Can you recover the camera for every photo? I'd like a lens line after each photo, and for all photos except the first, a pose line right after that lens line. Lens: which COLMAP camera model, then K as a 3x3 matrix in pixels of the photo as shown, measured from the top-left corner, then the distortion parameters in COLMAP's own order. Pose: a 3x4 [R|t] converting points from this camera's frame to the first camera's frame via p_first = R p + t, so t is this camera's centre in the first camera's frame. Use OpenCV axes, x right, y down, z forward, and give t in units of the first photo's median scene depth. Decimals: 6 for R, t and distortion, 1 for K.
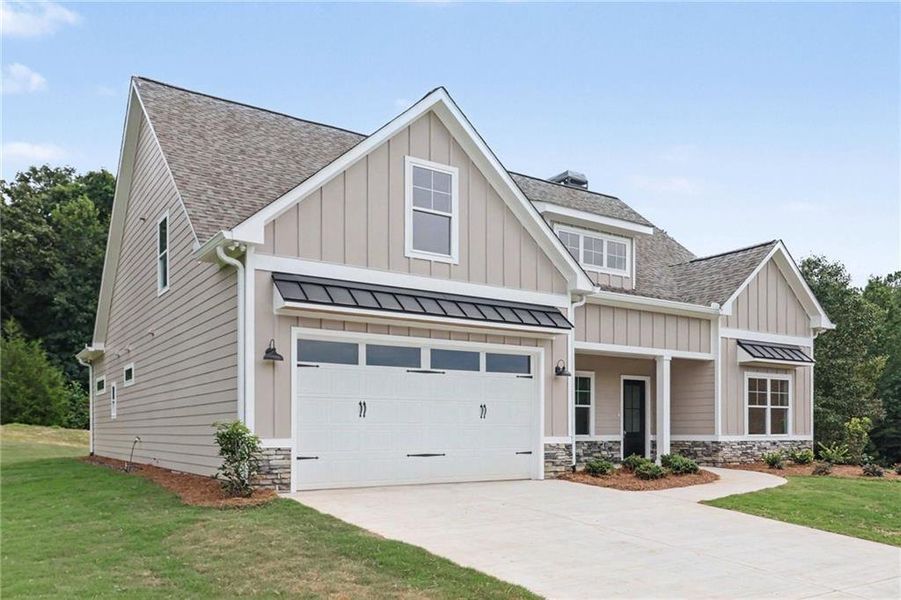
lens RADIAL K [[714.1, 0, 439.7], [0, 714.1, 447.9], [0, 0, 1]] dist [0.001771, 0.008361]
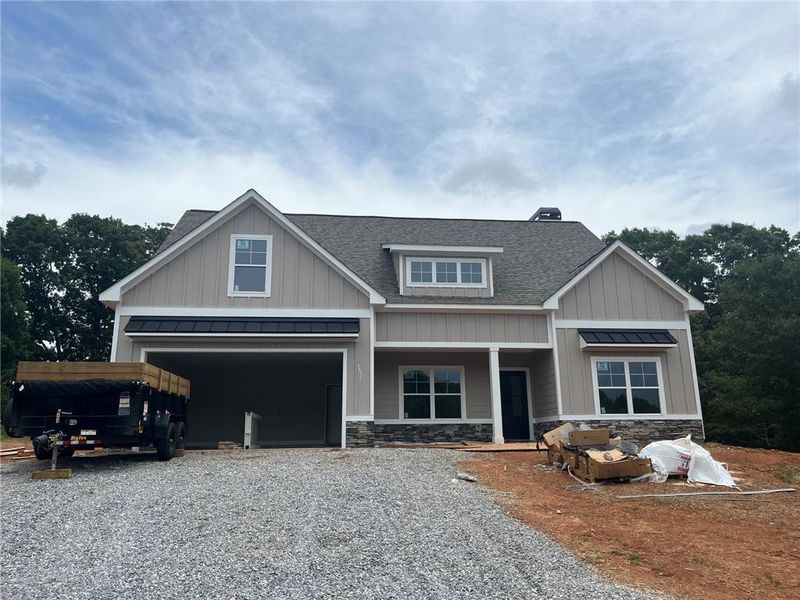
lens RADIAL K [[597.1, 0, 393.8], [0, 597.1, 313.4], [0, 0, 1]] dist [0.037411, -0.001713]
pose [[0.895338, -0.105342, -0.432750, 0.609298], [0.001419, 0.972297, -0.233745, 0.049194], [0.445385, 0.208667, 0.870684, 0.039408]]
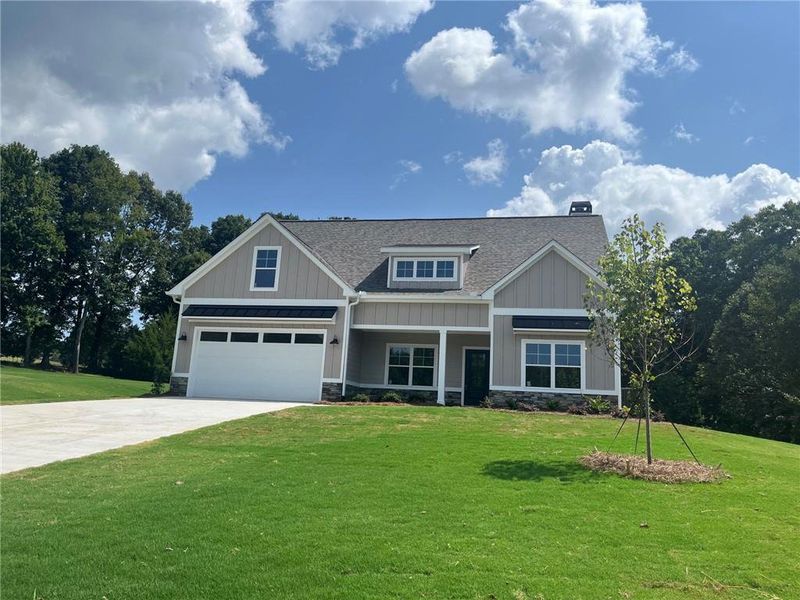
lens RADIAL K [[597.1, 0, 393.8], [0, 597.1, 313.4], [0, 0, 1]] dist [0.037411, -0.001713]
pose [[0.709788, -0.084687, -0.699306, 1.129530], [-0.070531, 0.979214, -0.190173, 0.082276], [0.700875, 0.184306, 0.689061, 0.054362]]
